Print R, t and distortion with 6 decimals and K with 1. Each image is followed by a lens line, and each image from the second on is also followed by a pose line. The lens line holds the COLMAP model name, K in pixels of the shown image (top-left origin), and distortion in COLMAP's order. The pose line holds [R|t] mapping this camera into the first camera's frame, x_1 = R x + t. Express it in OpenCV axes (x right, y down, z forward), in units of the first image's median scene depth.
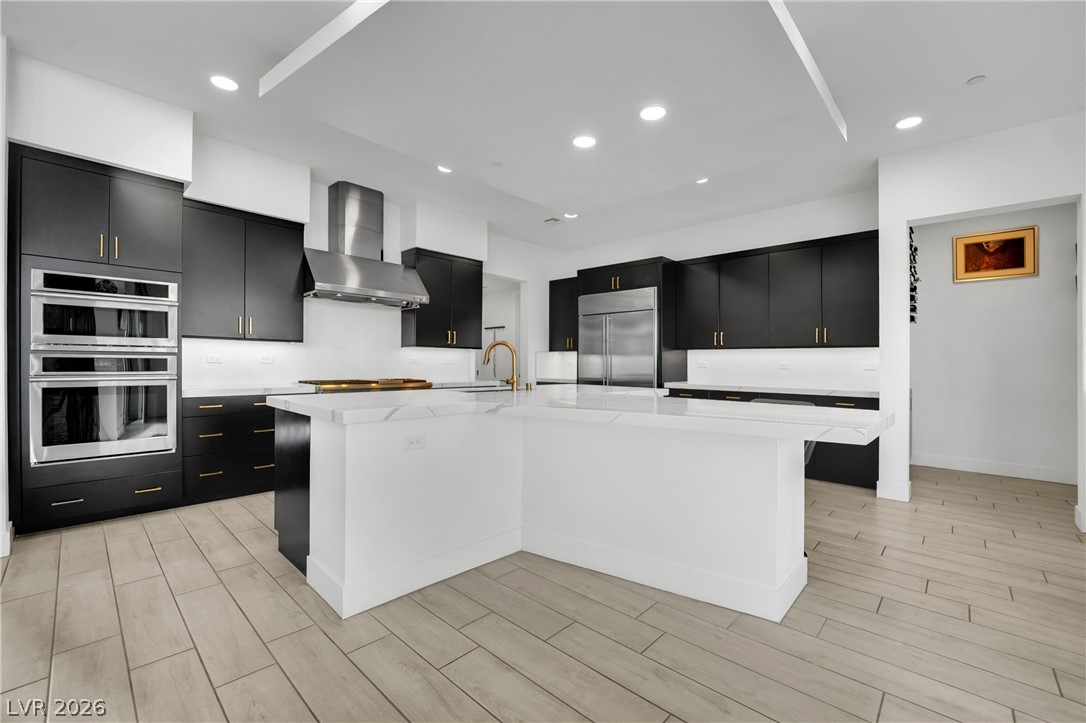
lens RADIAL K [[463.2, 0, 542.5], [0, 463.2, 353.6], [0, 0, 1]] dist [-0.014933, -0.000291]
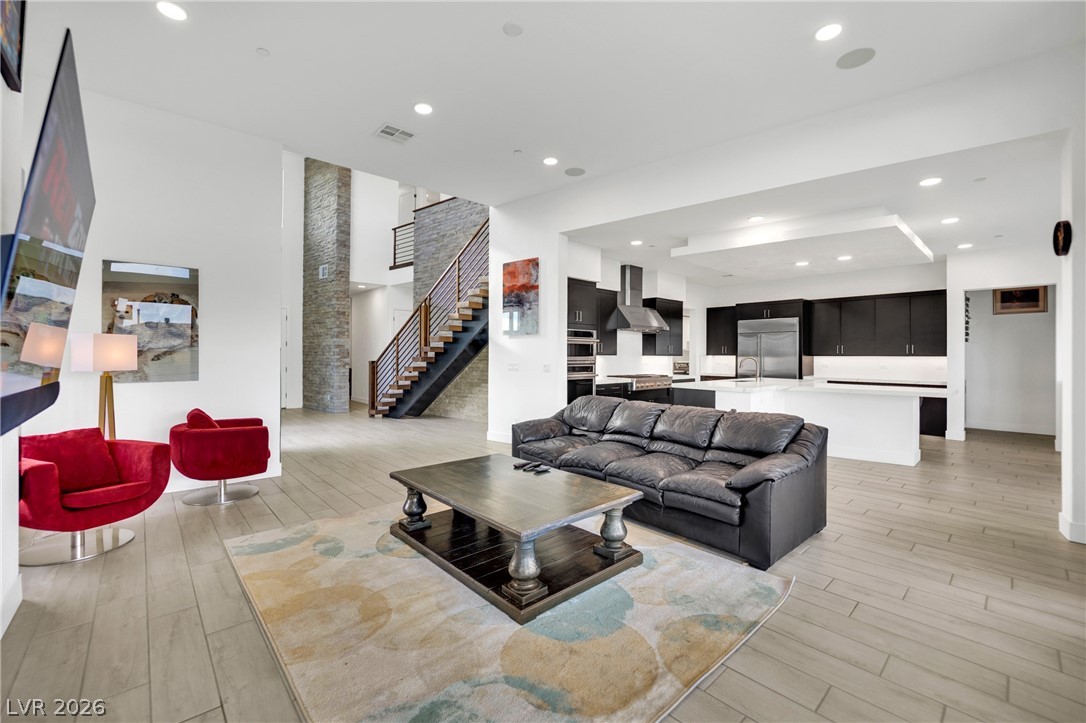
lens RADIAL K [[447.3, 0, 542.6], [0, 447.3, 353.8], [0, 0, 1]] dist [-0.007936, 0.000001]
pose [[0.996258, -0.006588, -0.086176, -0.554722], [0.007697, 0.999892, 0.012545, -0.044532], [0.086084, -0.013162, 0.996201, -0.696232]]
